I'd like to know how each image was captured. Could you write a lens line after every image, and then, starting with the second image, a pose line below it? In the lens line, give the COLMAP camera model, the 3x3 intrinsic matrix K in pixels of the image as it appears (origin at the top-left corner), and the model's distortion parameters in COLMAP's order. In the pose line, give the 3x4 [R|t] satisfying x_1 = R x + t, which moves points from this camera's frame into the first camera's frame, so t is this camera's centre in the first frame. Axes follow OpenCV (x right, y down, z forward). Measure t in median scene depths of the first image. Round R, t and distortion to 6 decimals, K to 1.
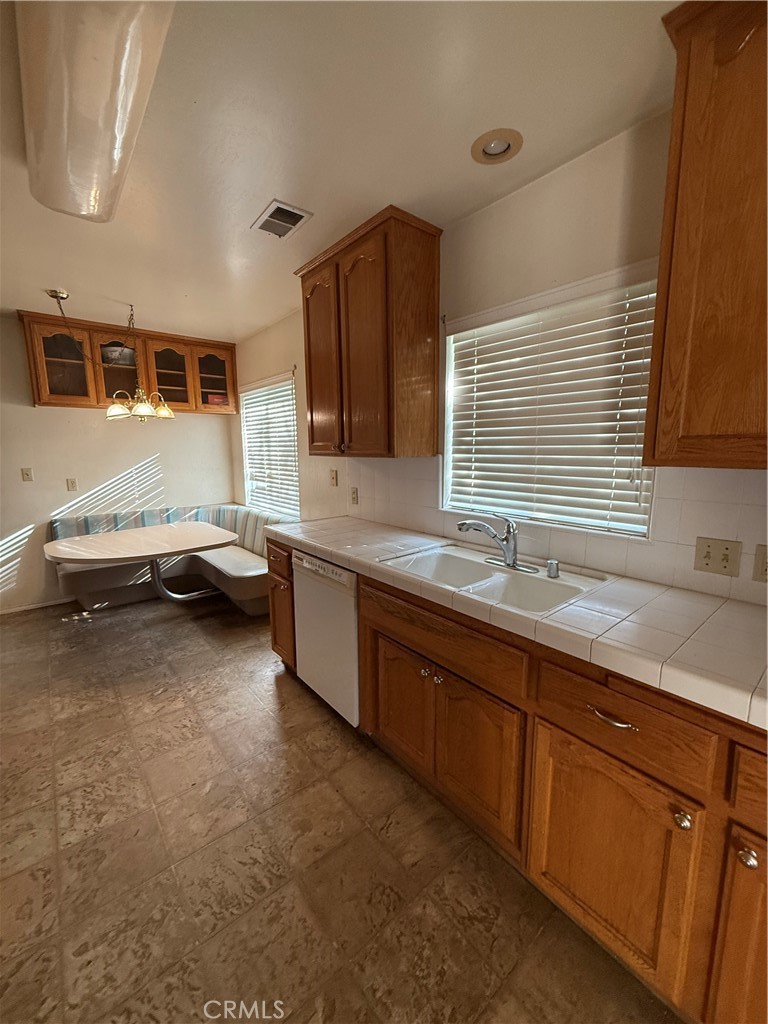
lens RADIAL K [[407.6, 0, 383.9], [0, 407.6, 510.5], [0, 0, 1]] dist [-0.001055, 0.000532]
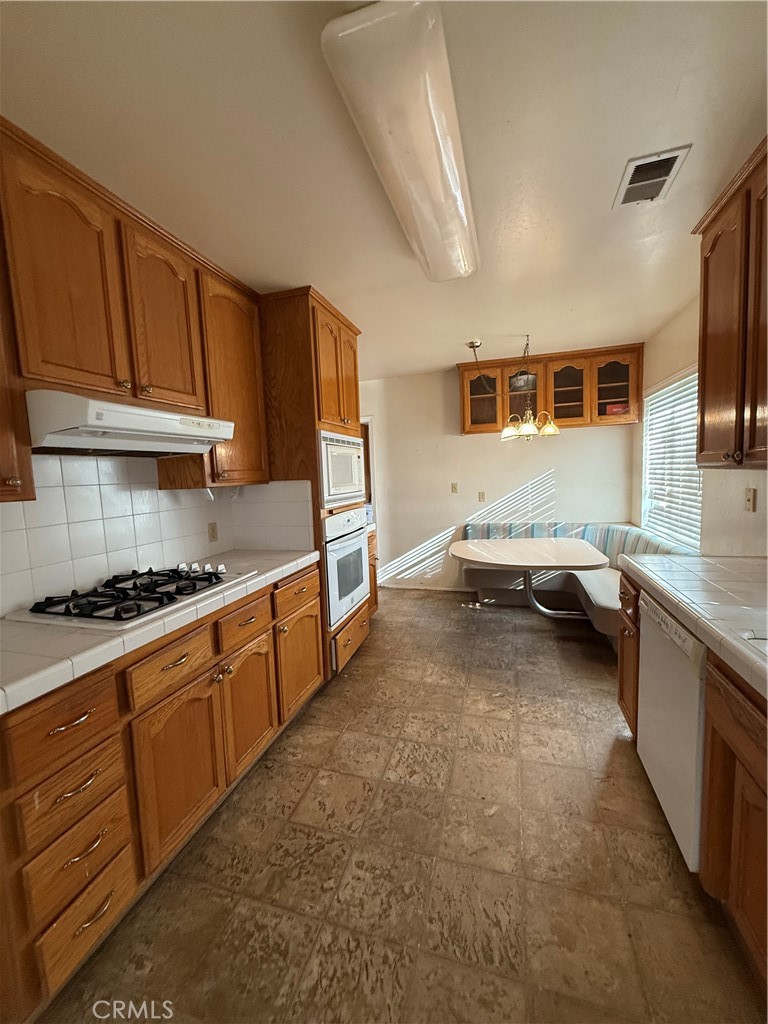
lens RADIAL K [[407.6, 0, 385.4], [0, 407.6, 511.1], [0, 0, 1]] dist [-0.001055, 0.000532]
pose [[0.557861, 0.062242, -0.827597, 0.110952], [-0.089582, 0.995874, 0.014513, -0.016426], [0.825086, 0.066042, 0.561134, 0.110701]]
